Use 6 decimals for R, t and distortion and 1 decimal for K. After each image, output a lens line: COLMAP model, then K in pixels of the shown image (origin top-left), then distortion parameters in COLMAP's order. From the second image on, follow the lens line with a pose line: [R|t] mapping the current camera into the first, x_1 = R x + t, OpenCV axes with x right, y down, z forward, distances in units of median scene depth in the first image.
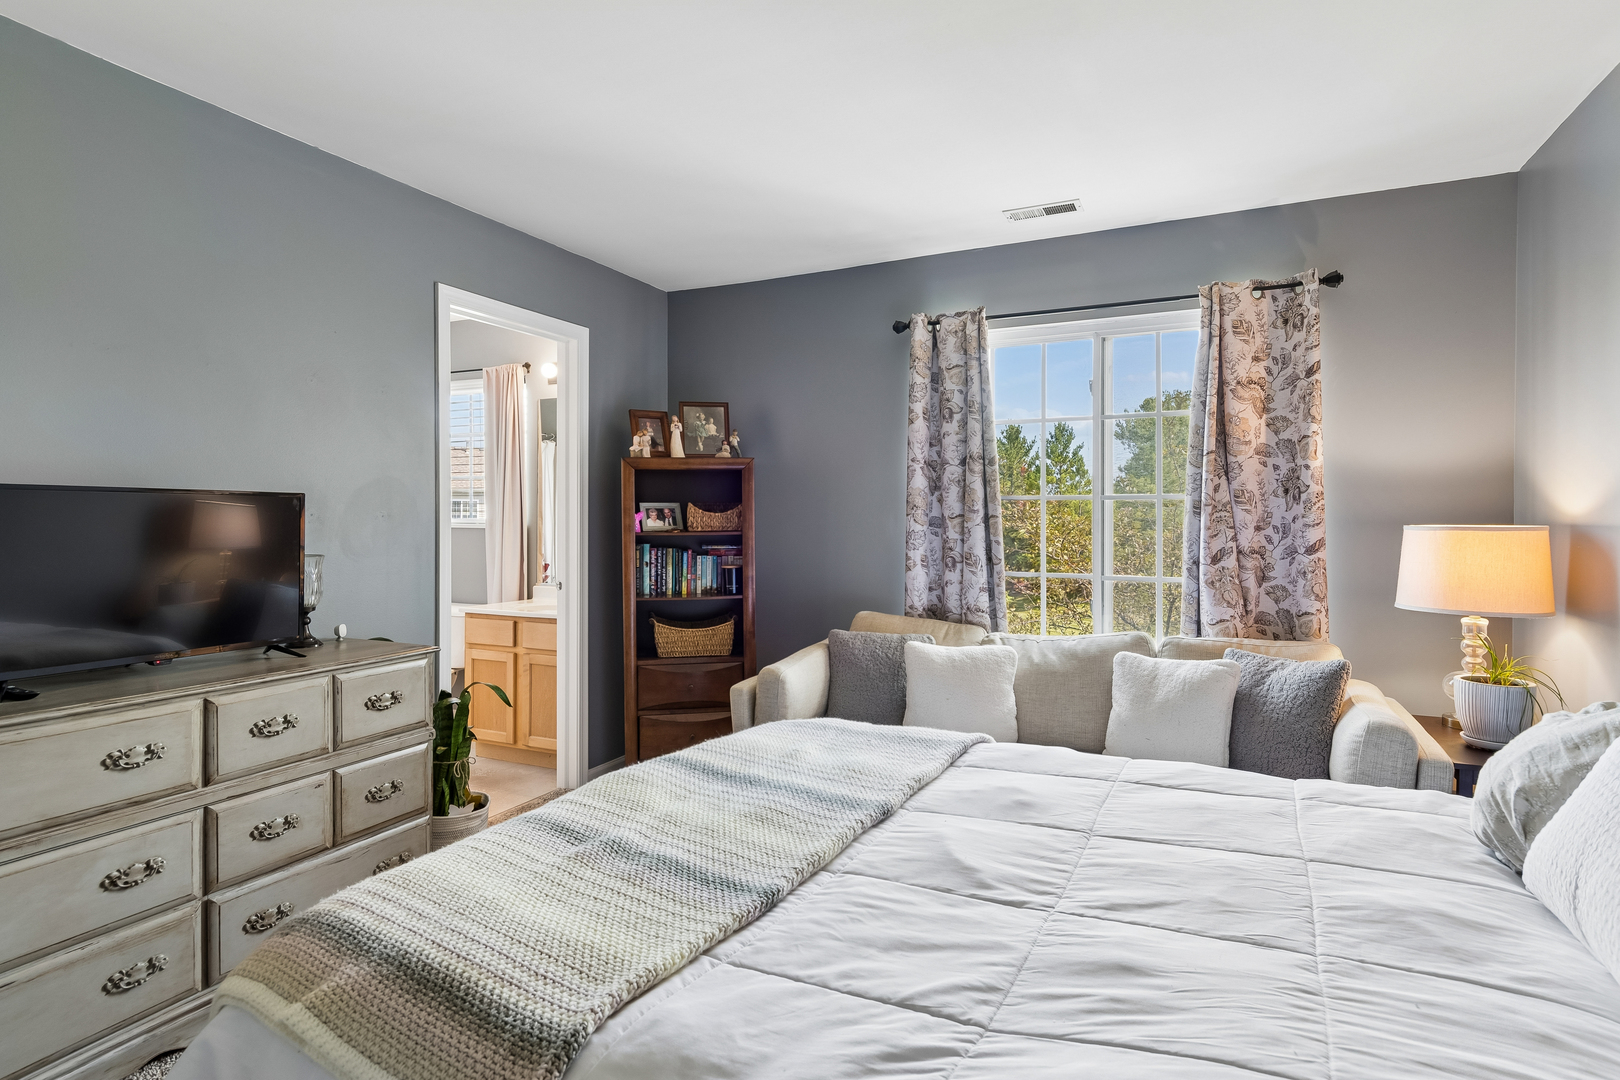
lens RADIAL K [[840.4, 0, 803.1], [0, 840.4, 531.9], [0, 0, 1]] dist [0.002215, -0.000106]
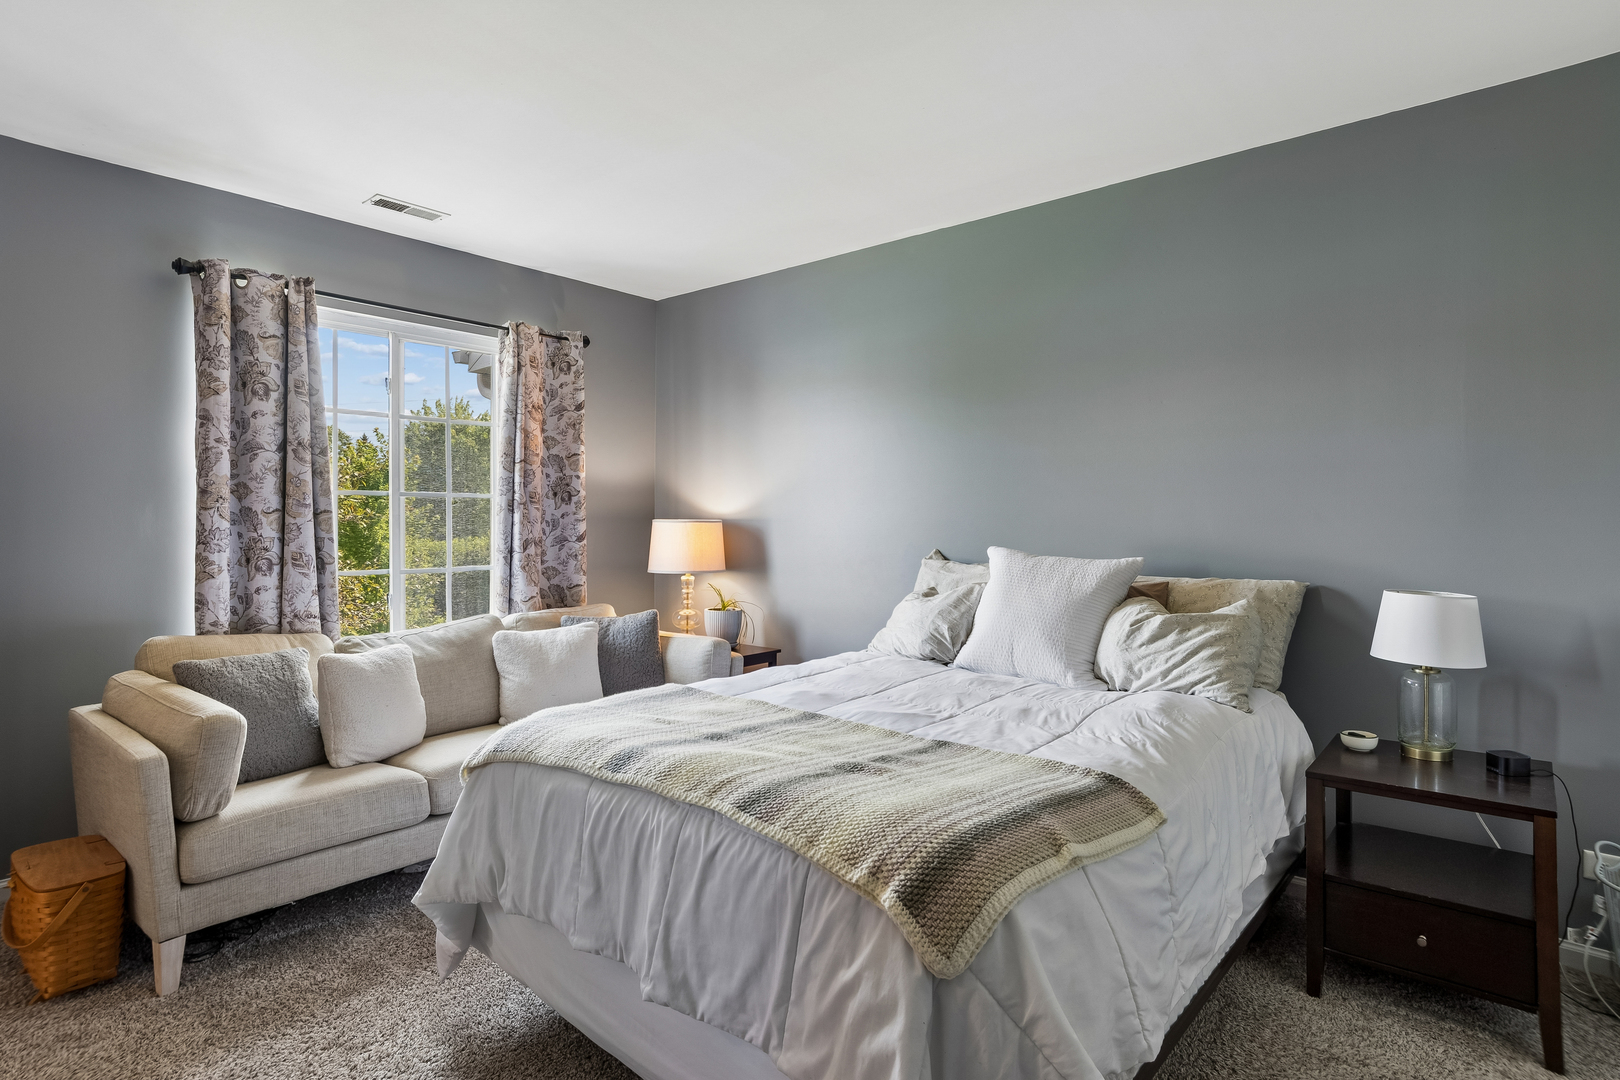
lens RADIAL K [[840.4, 0, 805.0], [0, 840.4, 531.4], [0, 0, 1]] dist [0.002215, -0.000106]
pose [[0.242200, -0.015476, 0.970103, -0.598639], [0.011445, 0.999849, 0.013093, -0.003143], [-0.970159, 0.007931, 0.242340, 0.304749]]
